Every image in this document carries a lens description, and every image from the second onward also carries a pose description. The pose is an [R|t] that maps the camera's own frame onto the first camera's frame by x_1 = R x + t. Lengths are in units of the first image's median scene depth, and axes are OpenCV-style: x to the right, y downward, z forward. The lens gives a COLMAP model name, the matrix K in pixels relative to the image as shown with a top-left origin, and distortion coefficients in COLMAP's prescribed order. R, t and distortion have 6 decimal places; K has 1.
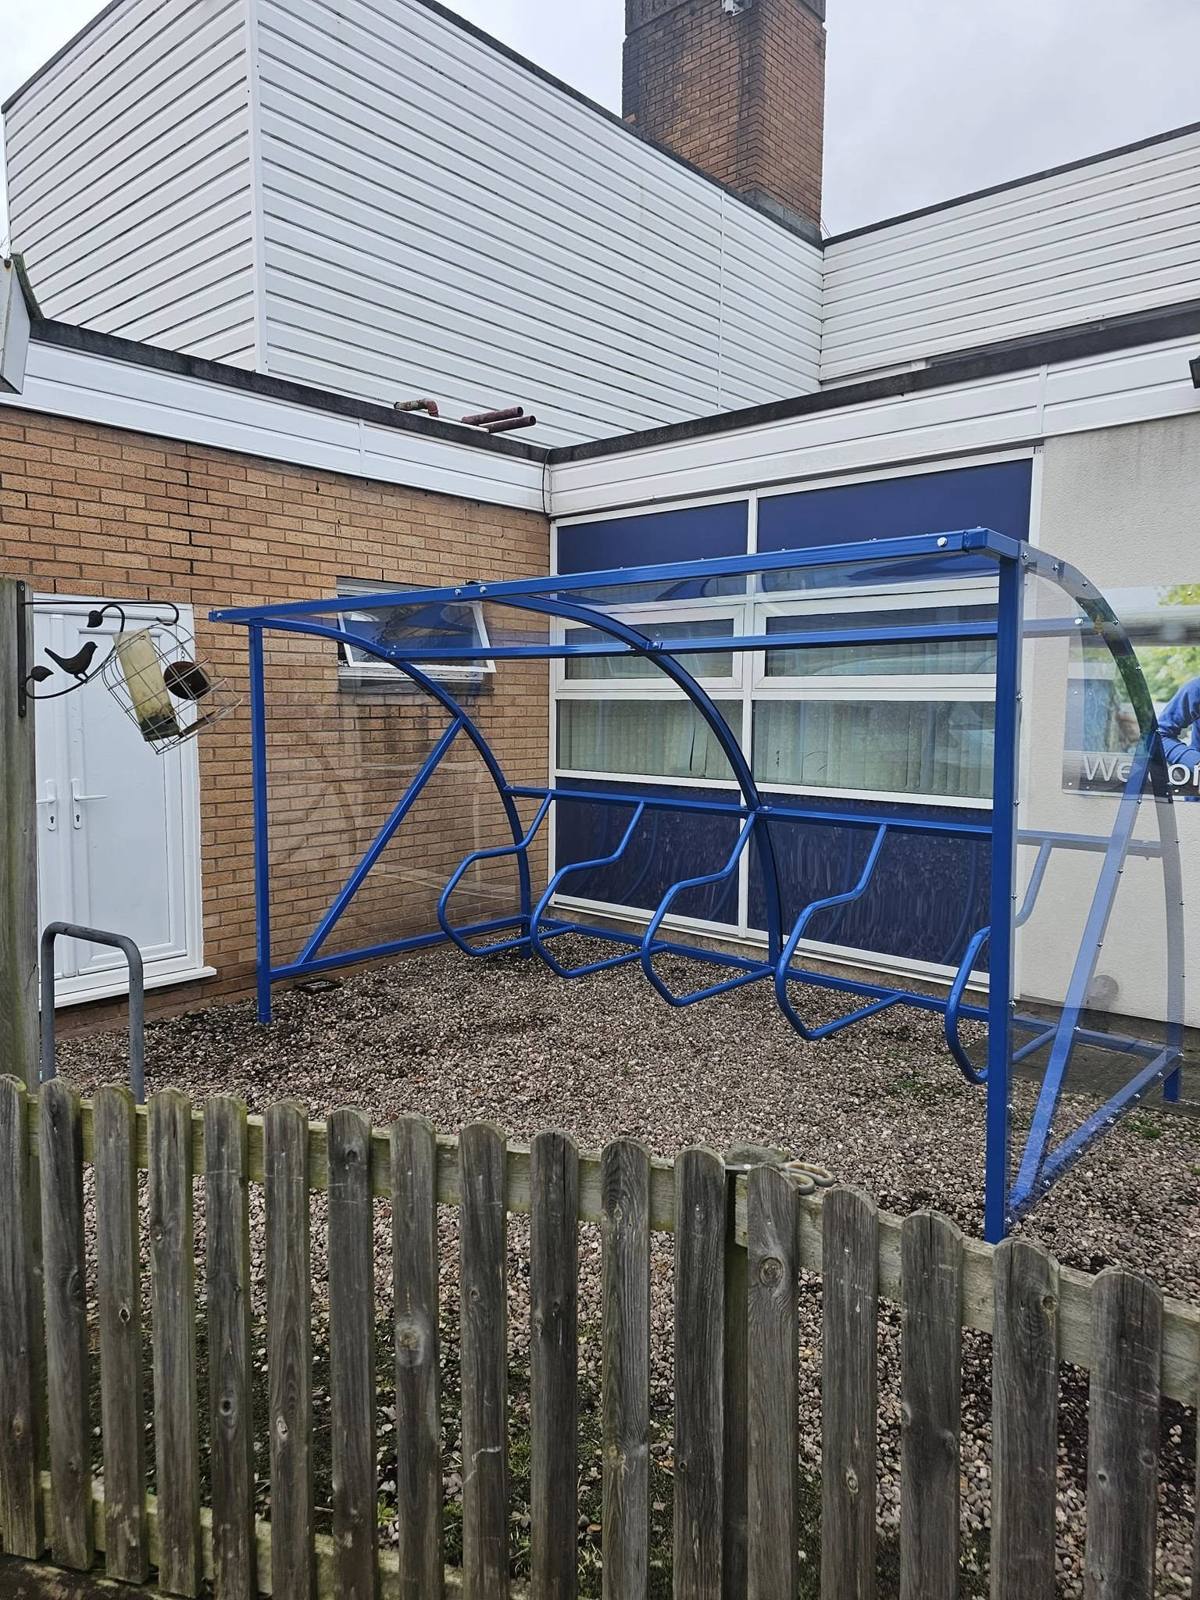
lens RADIAL K [[1063.8, 0, 596.9], [0, 1063.8, 805.5], [0, 0, 1]] dist [0.068367, -0.067588]
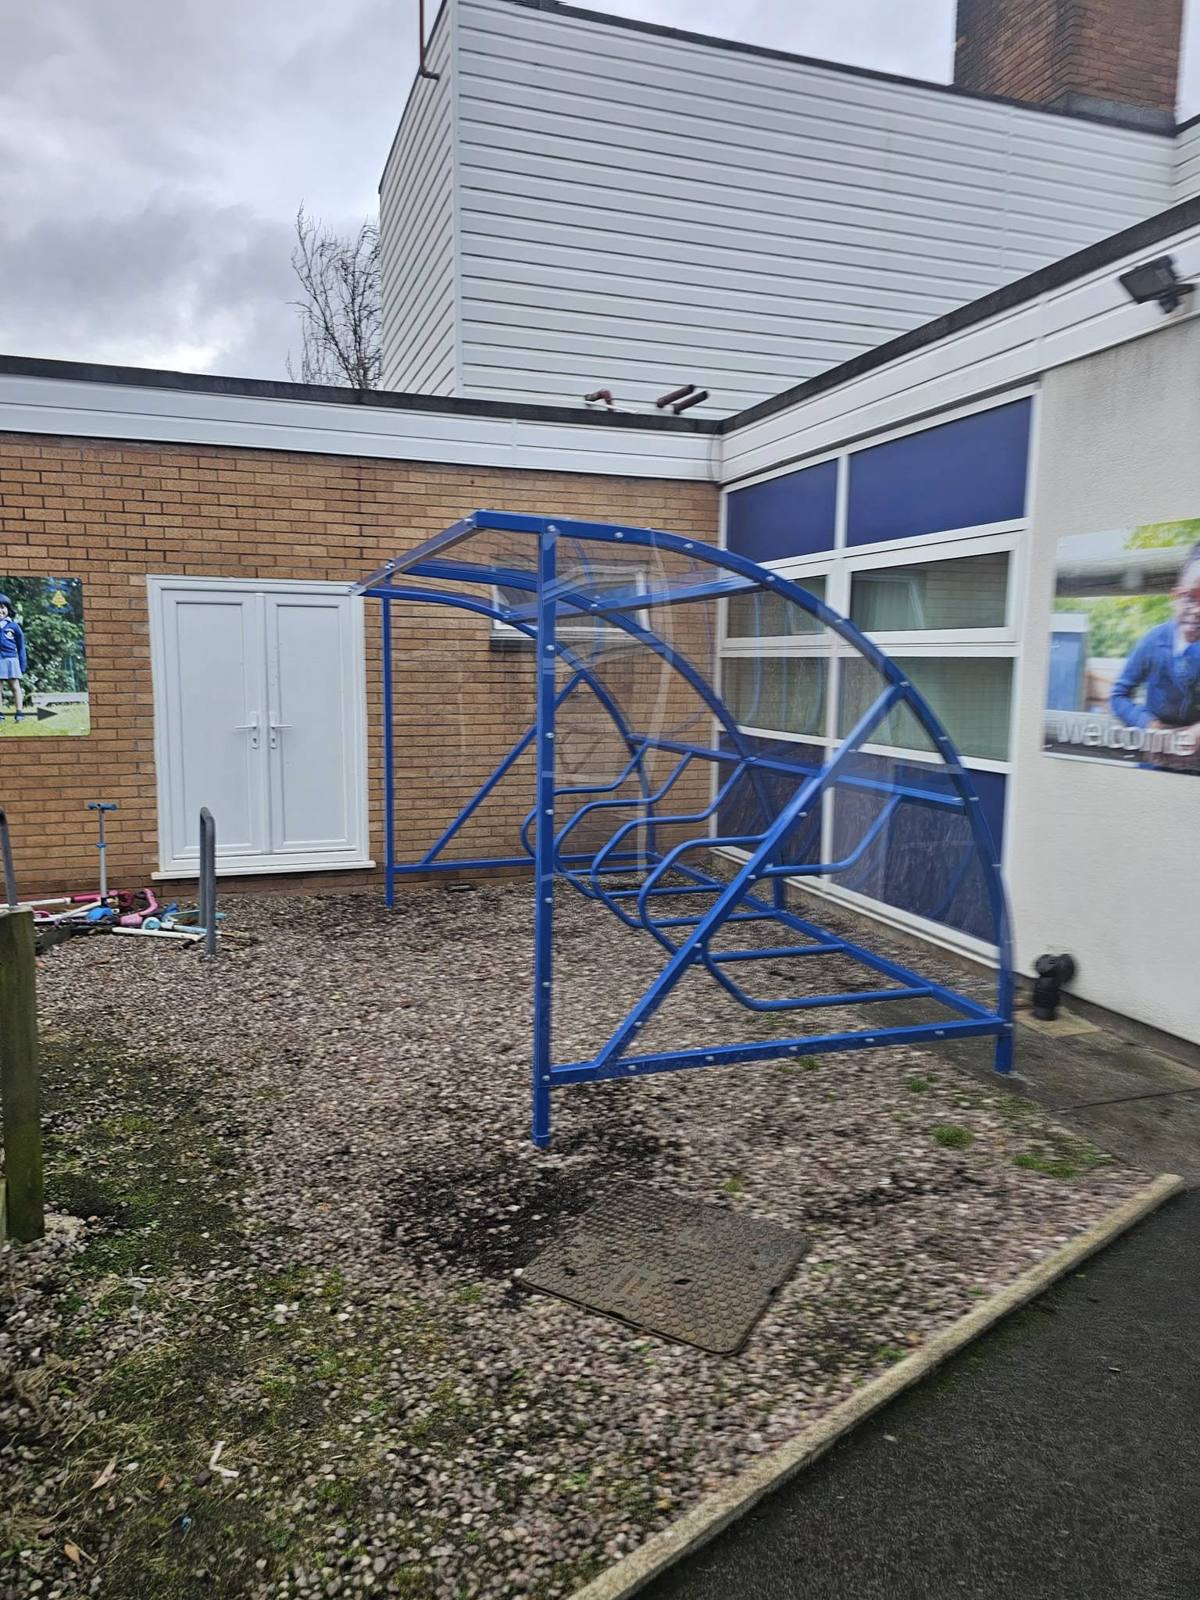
lens RADIAL K [[1083.3, 0, 580.7], [0, 1083.3, 805.1], [0, 0, 1]] dist [0.069291, -0.060629]
pose [[0.868592, 0.069126, -0.490682, 0.503745], [-0.053253, 0.997509, 0.046261, 0.007972], [0.492657, -0.014051, 0.870110, -0.023778]]
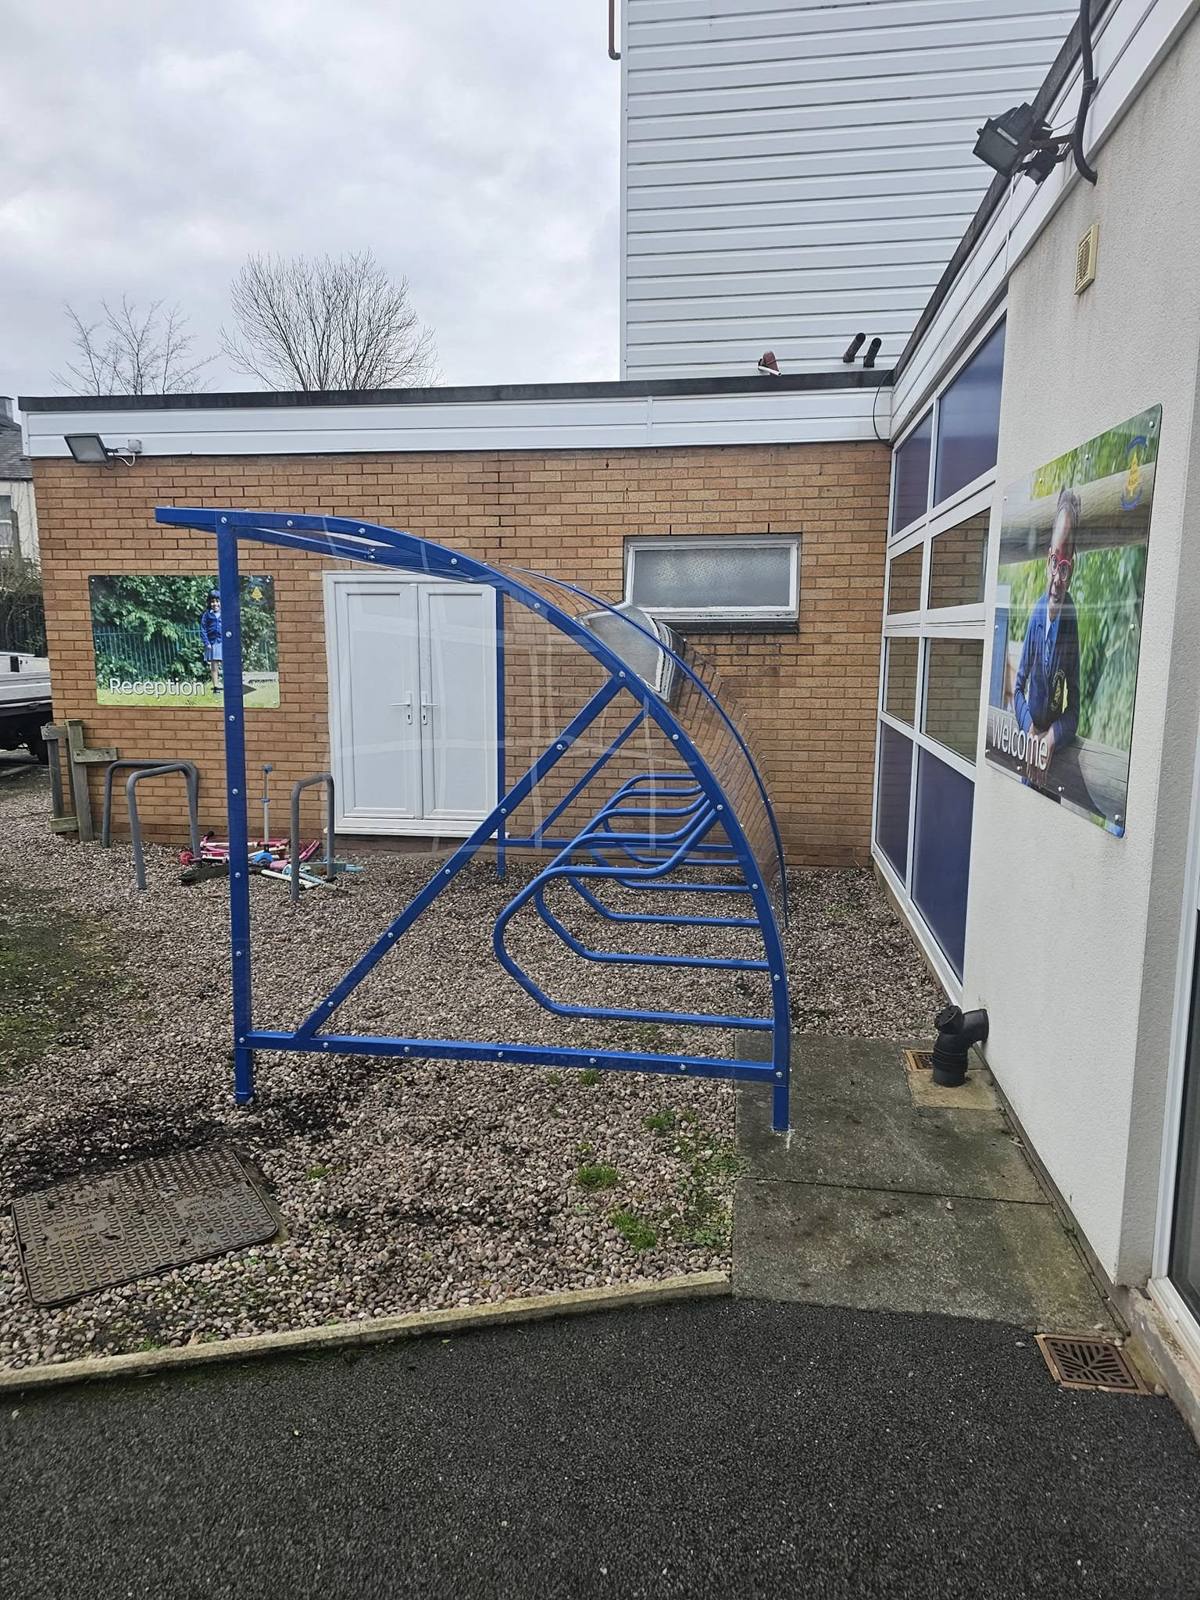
lens RADIAL K [[1064.8, 0, 576.9], [0, 1064.8, 810.4], [0, 0, 1]] dist [0.092974, -0.070080]
pose [[0.538367, 0.133585, -0.832055, 0.835200], [-0.083583, 0.990952, 0.105015, -0.031353], [0.838555, 0.013009, 0.544661, 0.322071]]
